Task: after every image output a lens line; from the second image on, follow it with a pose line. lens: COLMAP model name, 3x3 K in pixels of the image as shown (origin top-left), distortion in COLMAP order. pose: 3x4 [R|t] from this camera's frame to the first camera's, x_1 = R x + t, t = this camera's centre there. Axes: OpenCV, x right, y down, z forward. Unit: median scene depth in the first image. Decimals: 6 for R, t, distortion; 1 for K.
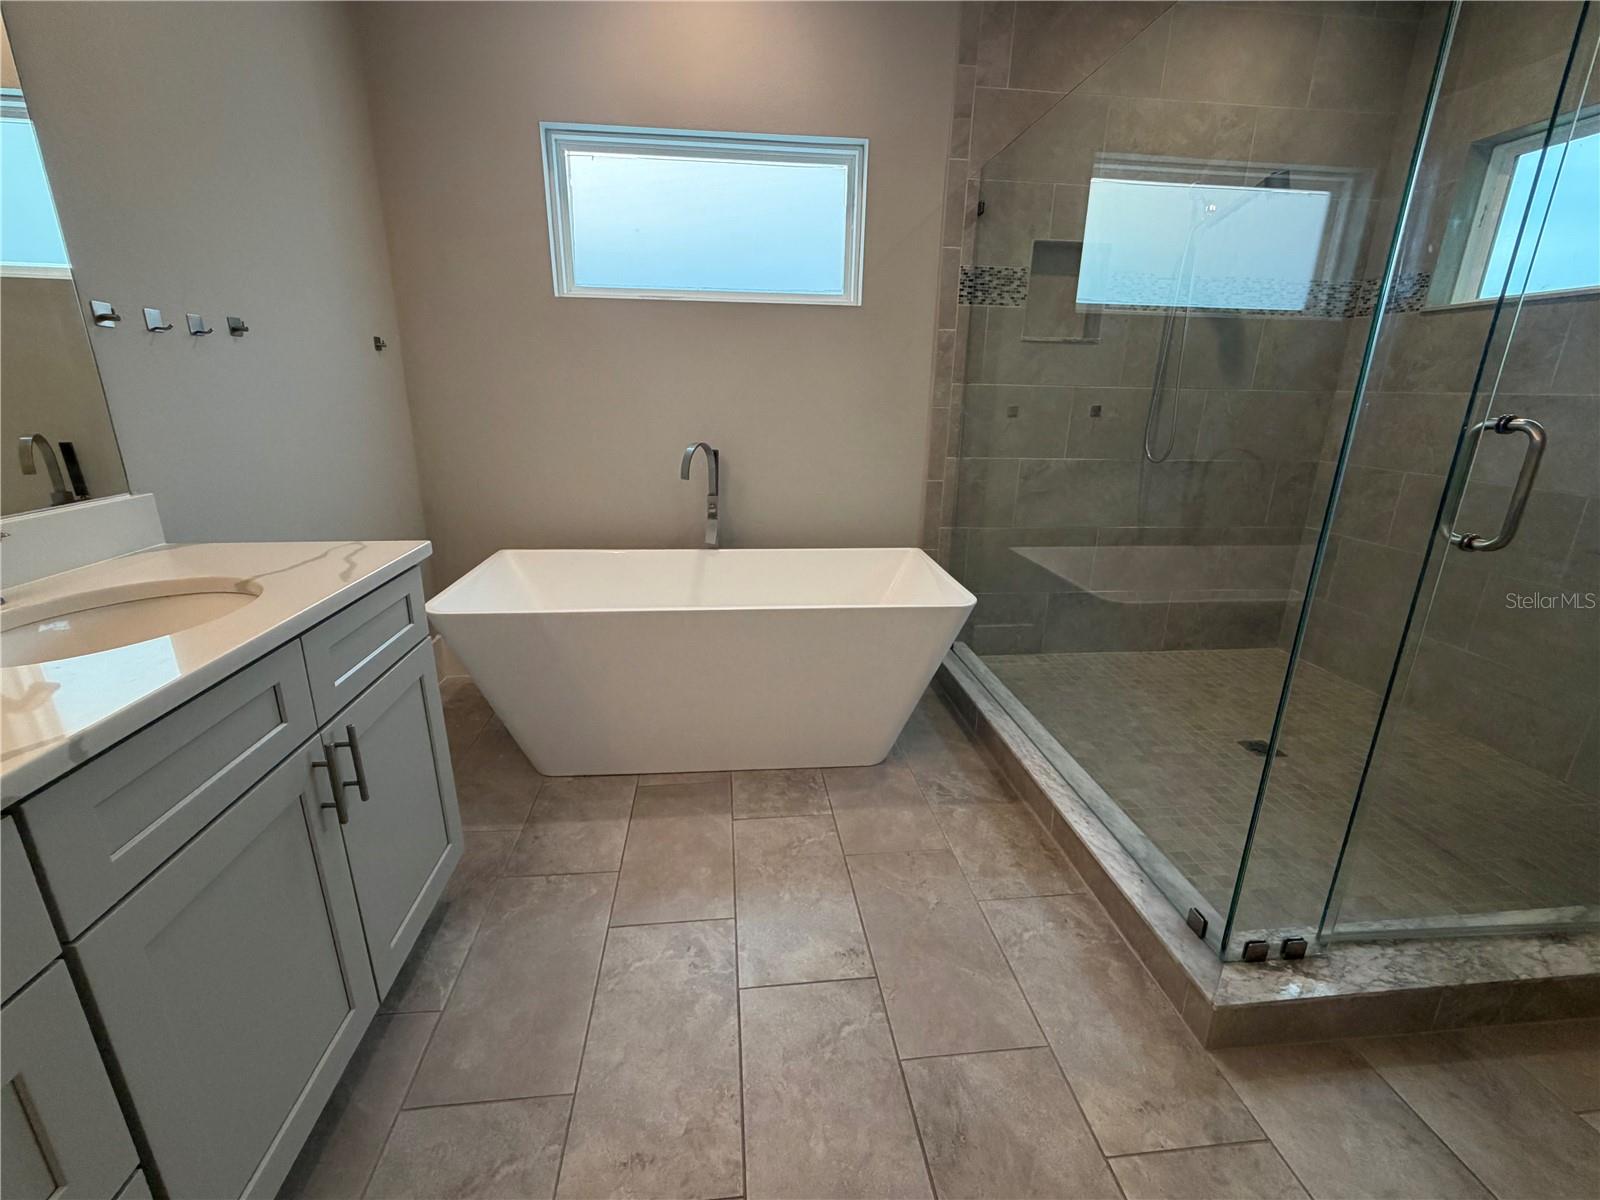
lens RADIAL K [[689.0, 0, 800.0], [0, 689.0, 600.0], [0, 0, 1]] dist [-0.002576, -0.000053]
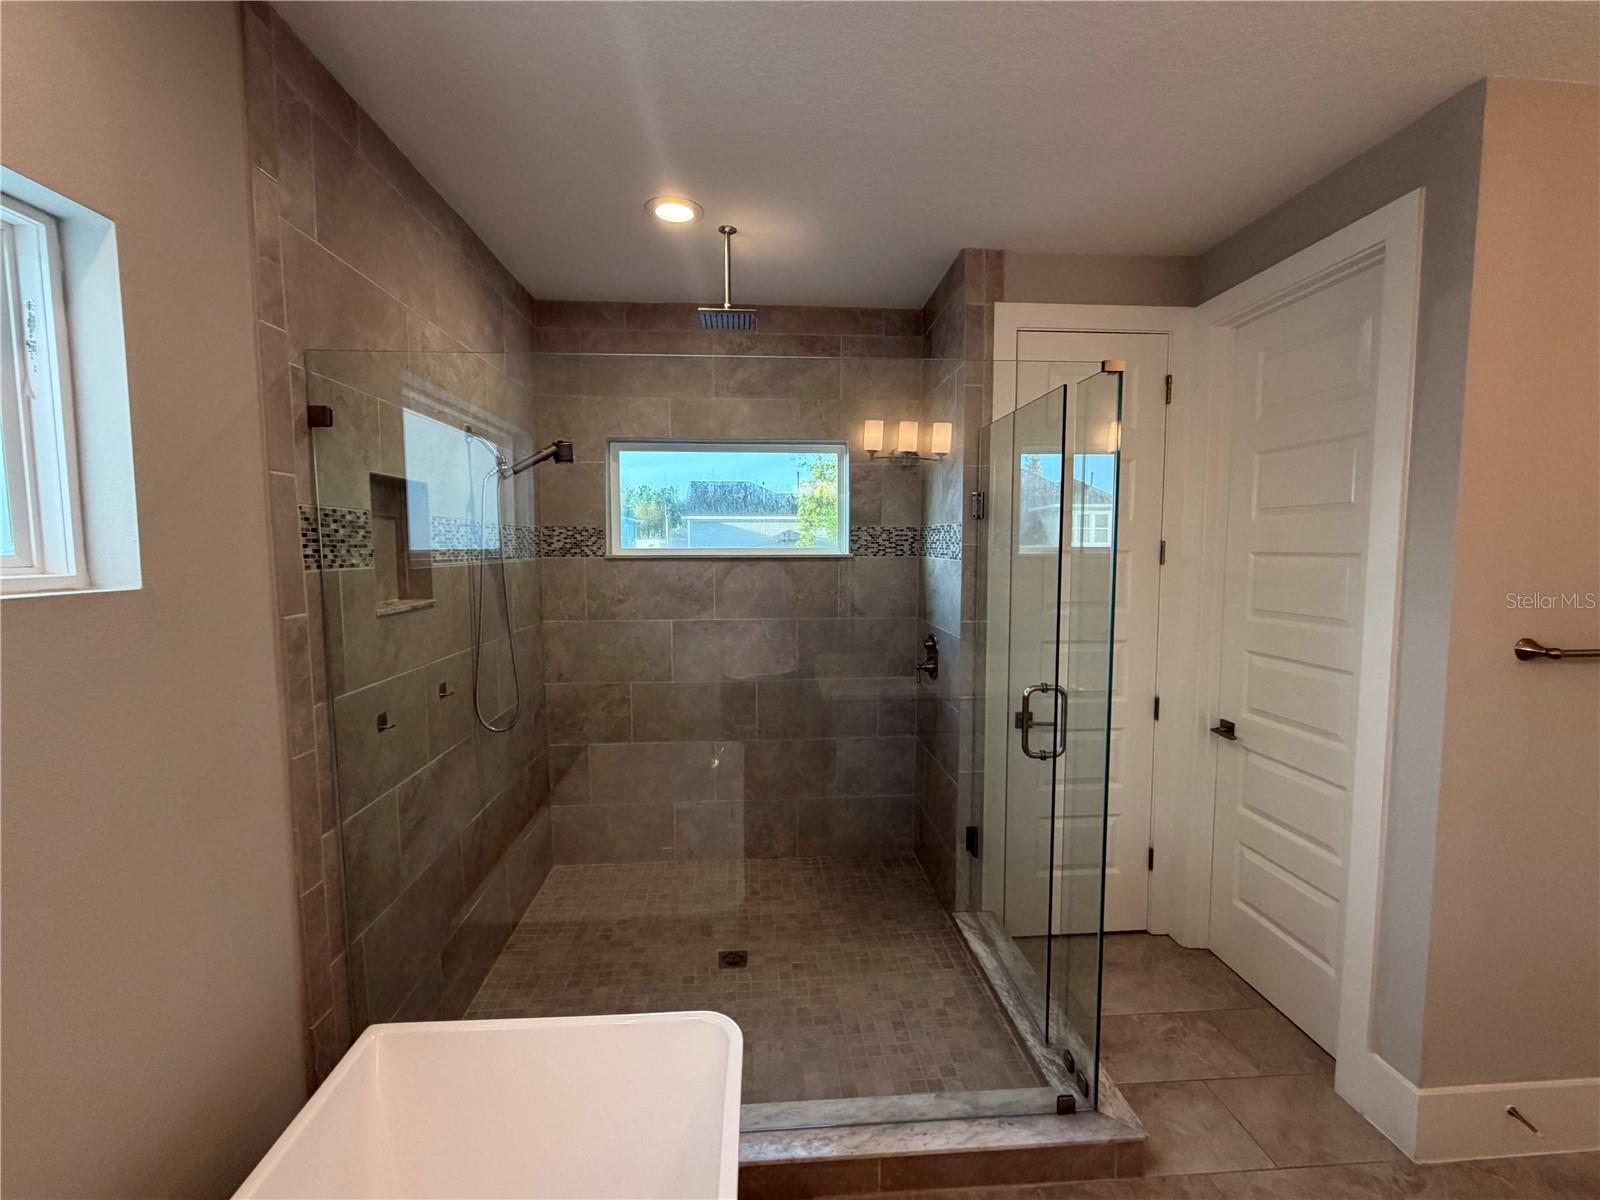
lens RADIAL K [[678.7, 0, 800.0], [0, 678.7, 600.0], [0, 0, 1]] dist [-0.025925, 0.000024]
pose [[0.034900, -0.094947, 0.994870, -0.289137], [0.296219, 0.951727, 0.080438, -0.336632], [-0.954482, 0.291892, 0.061341, 0.605018]]
